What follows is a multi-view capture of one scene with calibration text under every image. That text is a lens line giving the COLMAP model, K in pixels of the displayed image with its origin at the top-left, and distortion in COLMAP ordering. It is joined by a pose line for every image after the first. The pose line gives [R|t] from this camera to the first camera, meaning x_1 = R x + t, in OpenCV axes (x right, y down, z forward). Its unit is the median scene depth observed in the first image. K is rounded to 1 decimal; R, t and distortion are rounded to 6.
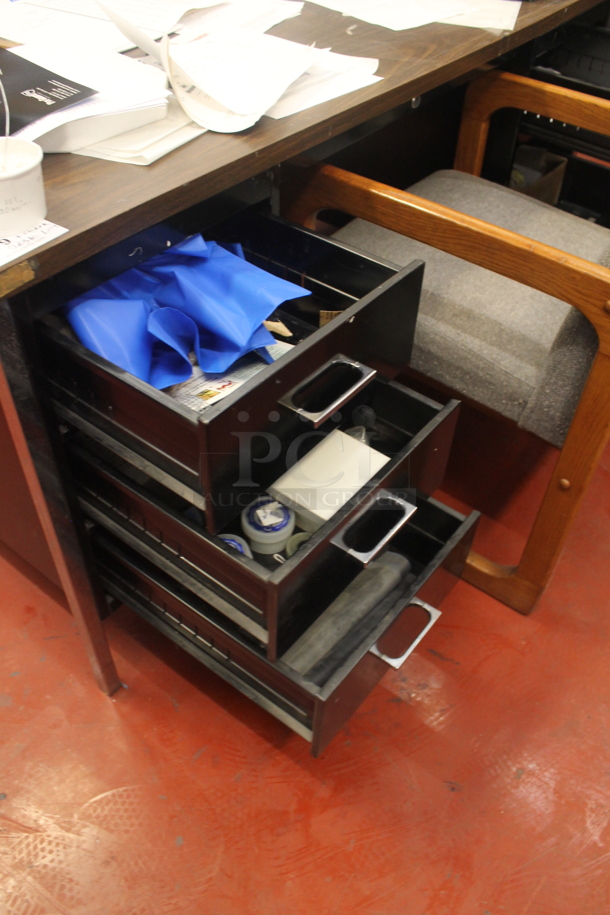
lens RADIAL K [[774.9, 0, 305.0], [0, 774.9, 457.5], [0, 0, 1]] dist [-0.161443, 0.134757]
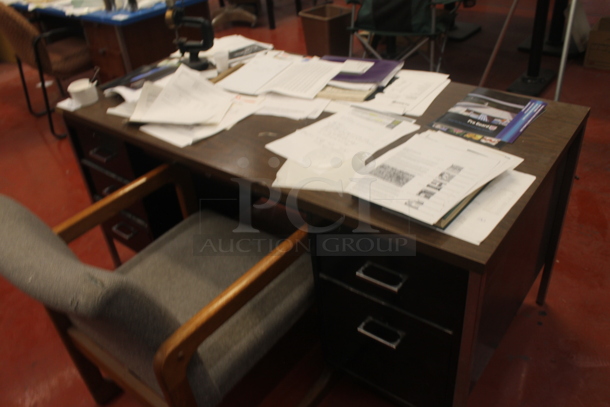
lens RADIAL K [[516.6, 0, 305.0], [0, 516.6, 203.5], [0, 0, 1]] dist [-0.161443, 0.134757]
pose [[-0.009344, 0.538130, -0.842810, 1.213458], [-0.649344, 0.637694, 0.414364, -1.091079], [0.760437, 0.551146, 0.343473, 0.810750]]
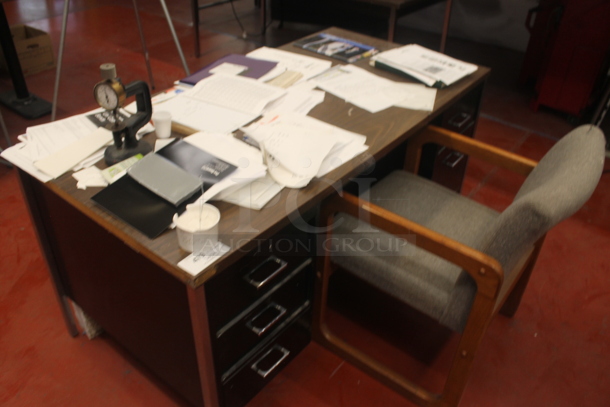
lens RADIAL K [[516.6, 0, 305.0], [0, 516.6, 203.5], [0, 0, 1]] dist [-0.161443, 0.134757]
pose [[0.999987, 0.005181, -0.000262, -0.059016], [-0.005149, 0.985169, -0.171512, -0.115313], [-0.000631, 0.171511, 0.985182, -0.304070]]
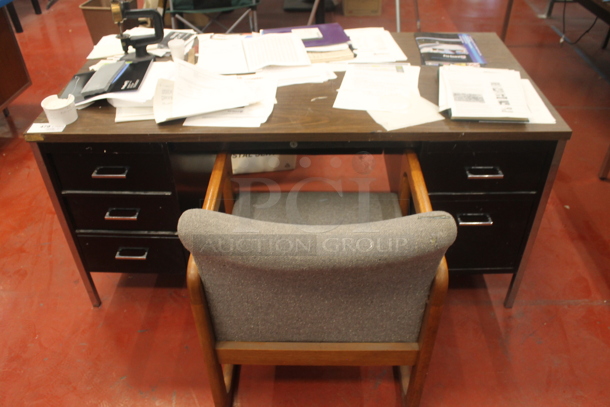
lens RADIAL K [[516.6, 0, 305.0], [0, 516.6, 203.5], [0, 0, 1]] dist [-0.161443, 0.134757]
pose [[0.598117, 0.464939, -0.652754, 1.076008], [-0.545956, 0.832656, 0.092820, -0.493560], [0.586676, 0.300858, 0.751862, 0.107310]]
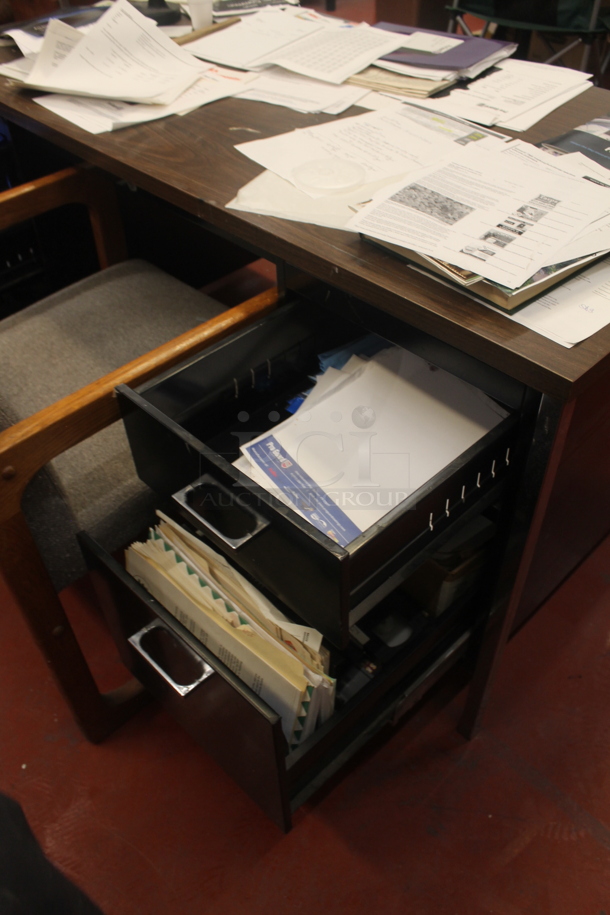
lens RADIAL K [[774.9, 0, 305.0], [0, 774.9, 457.5], [0, 0, 1]] dist [-0.161443, 0.134757]
pose [[-0.141425, 0.670539, -0.728269, 1.118807], [-0.696536, 0.455352, 0.554519, -1.049581], [0.703446, 0.585689, 0.402656, 0.982545]]
